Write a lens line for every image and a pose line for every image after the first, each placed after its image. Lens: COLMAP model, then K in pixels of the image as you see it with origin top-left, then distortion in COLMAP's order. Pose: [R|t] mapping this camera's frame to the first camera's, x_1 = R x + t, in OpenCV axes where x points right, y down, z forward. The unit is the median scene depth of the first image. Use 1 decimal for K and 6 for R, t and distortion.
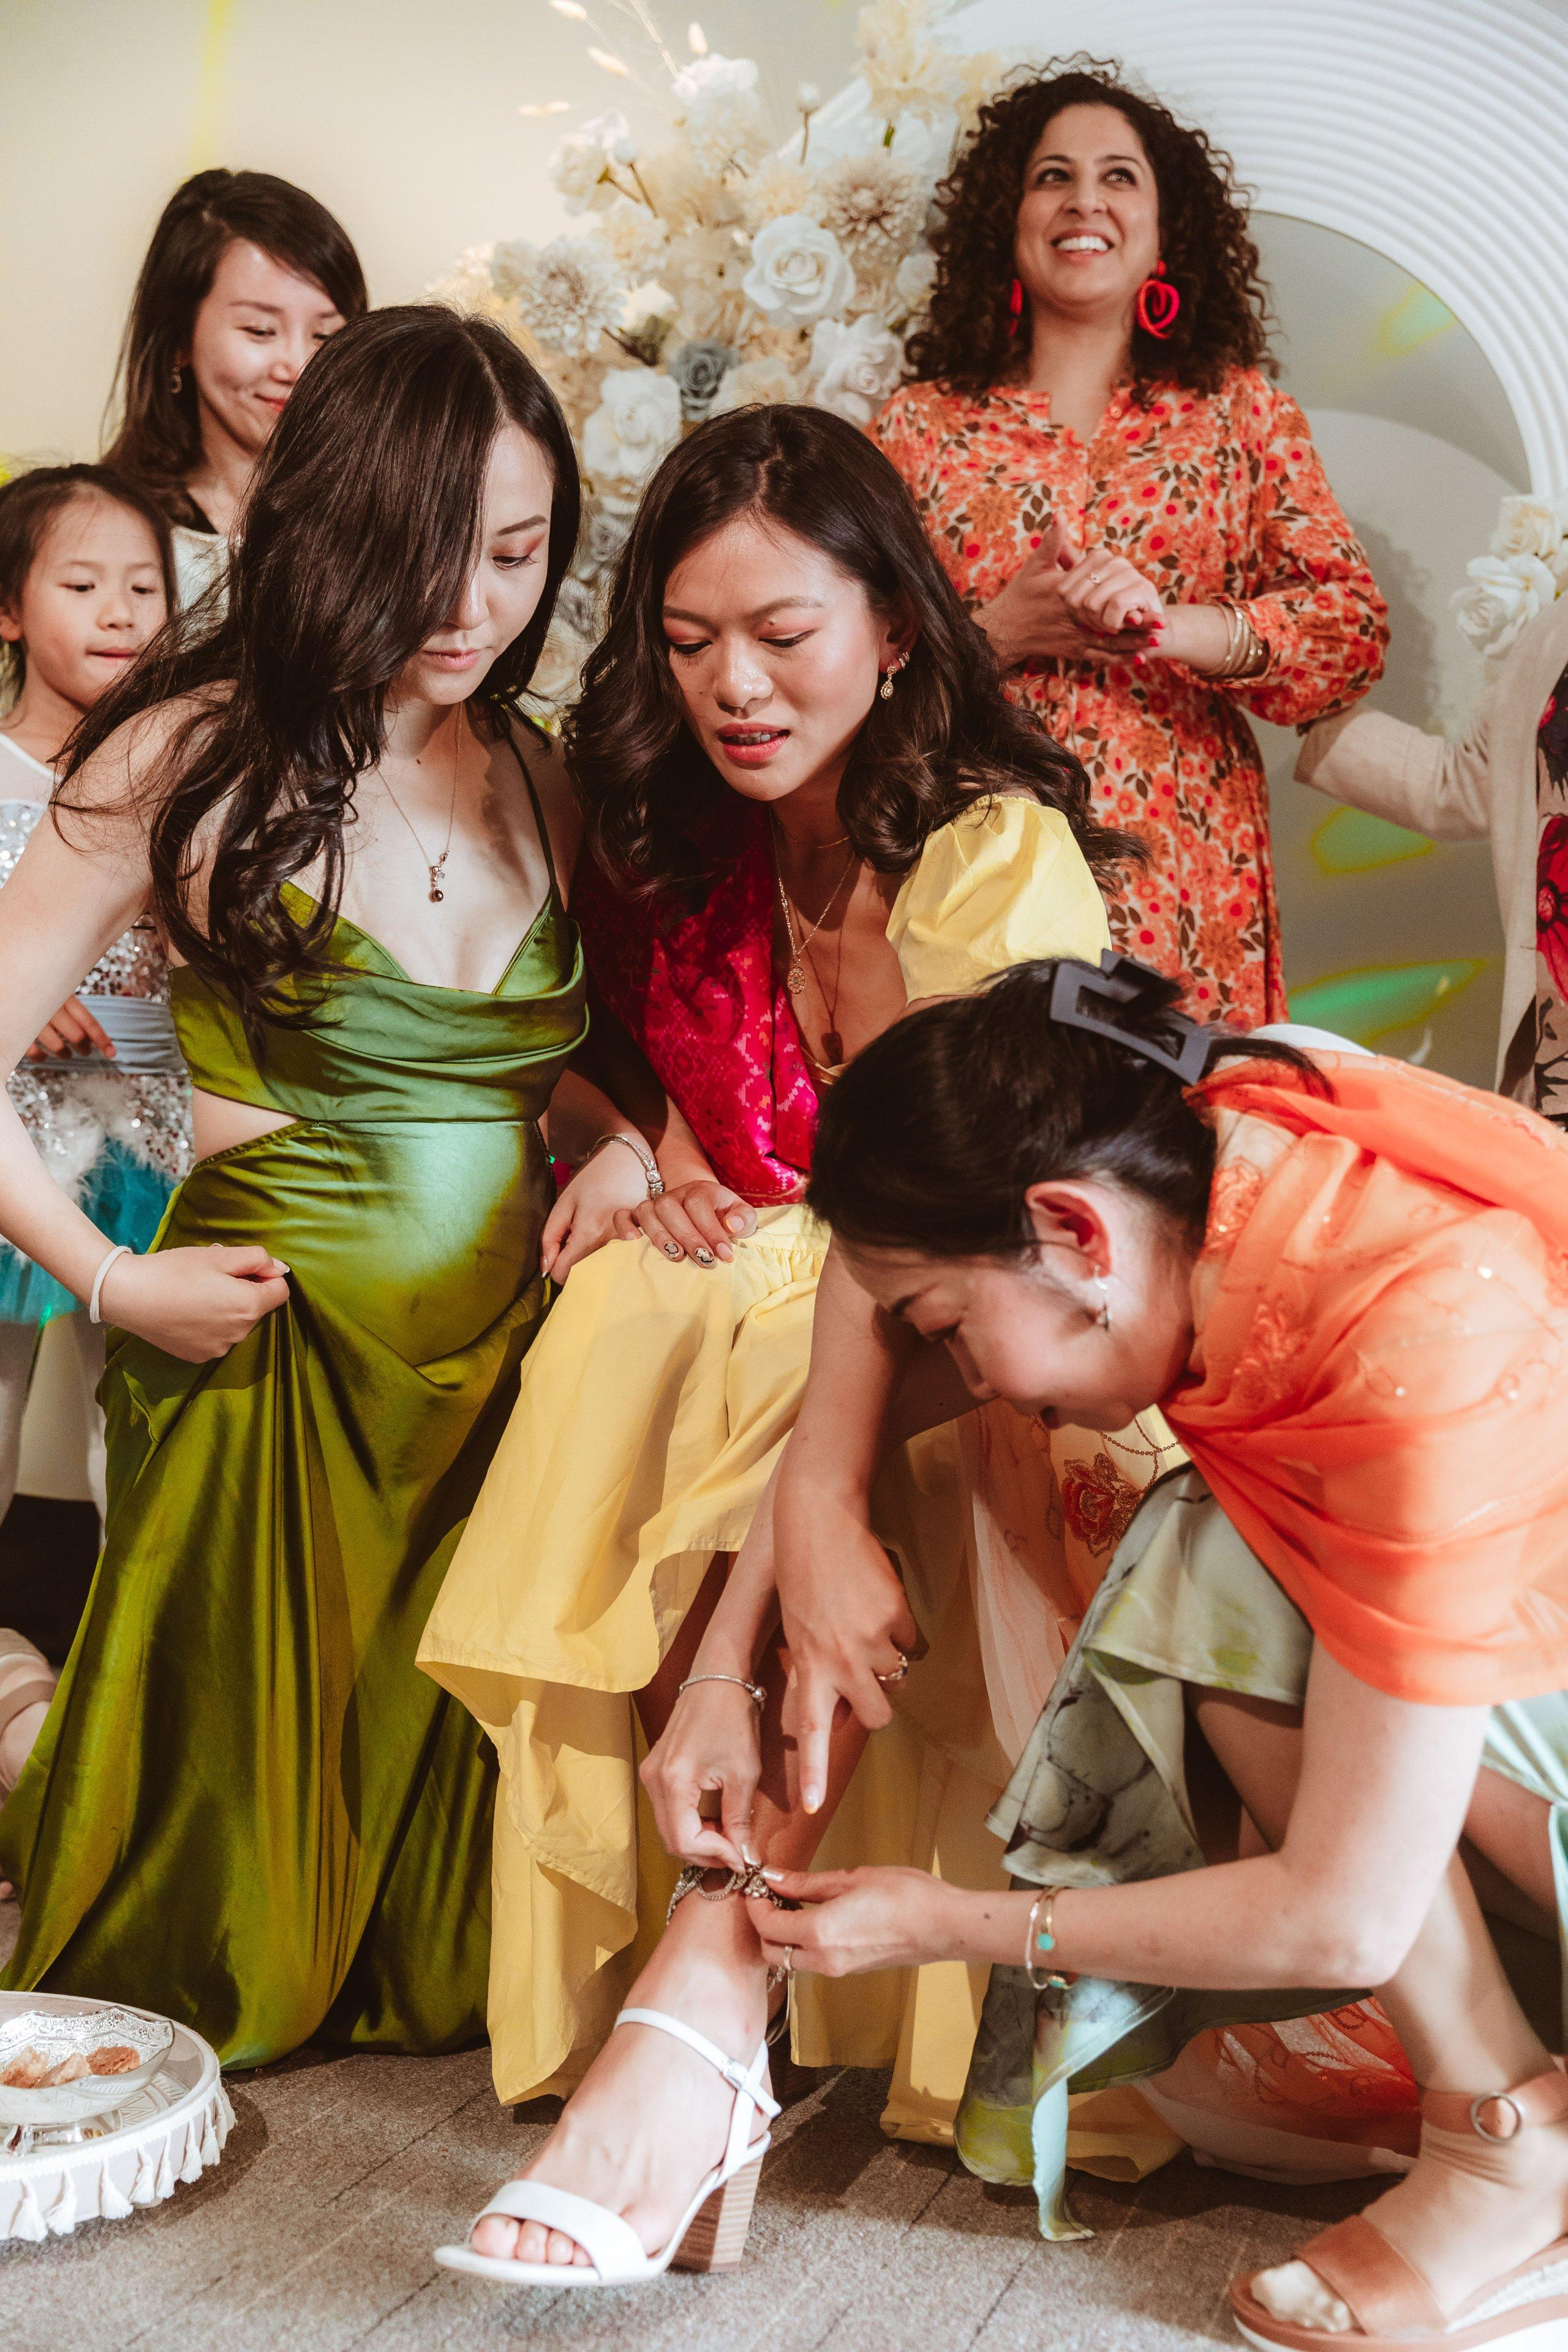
lens RADIAL K [[2685.5, 0, 781.0], [0, 2685.5, 1178.0], [0, 0, 1]] dist [0.016080, 0.000000]
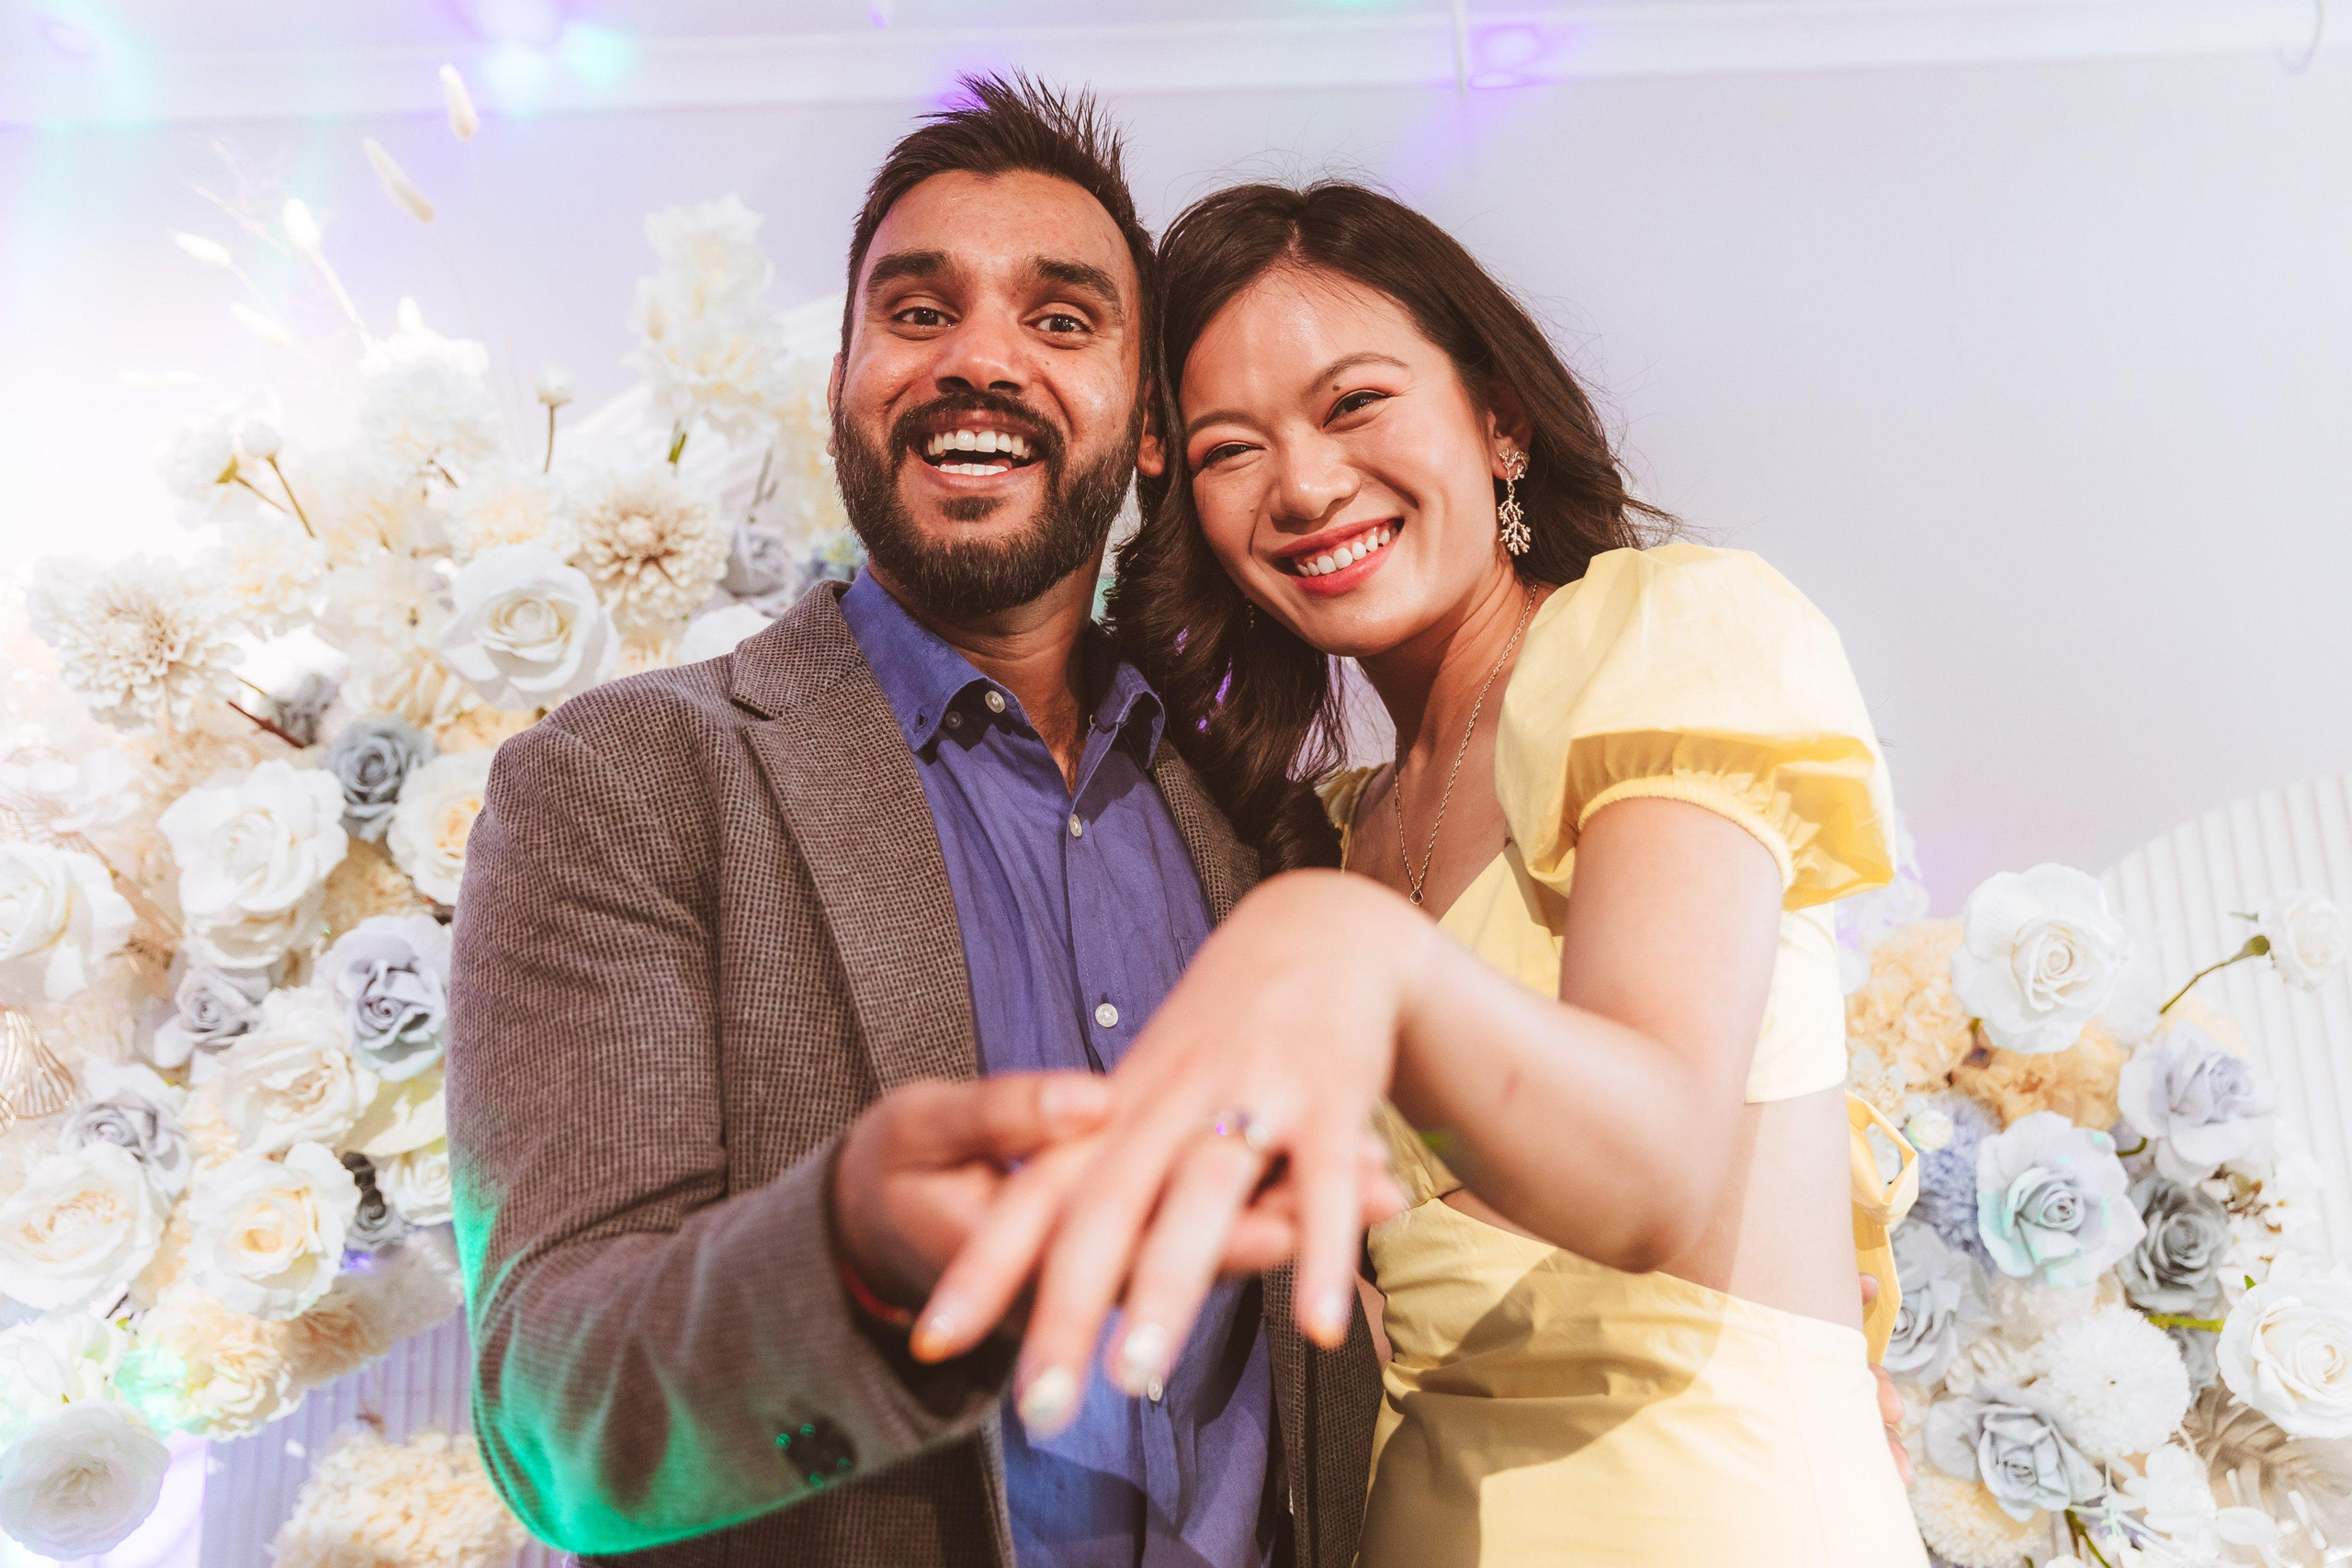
lens RADIAL K [[2214.2, 0, 1173.7], [0, 2214.2, 772.3], [0, 0, 1]] dist [0.018254, 0.000000]
pose [[0.964014, 0.035215, 0.263508, 0.015947], [0.034087, 0.966634, -0.253884, -0.156261], [-0.263657, 0.253730, 0.930648, 0.453709]]
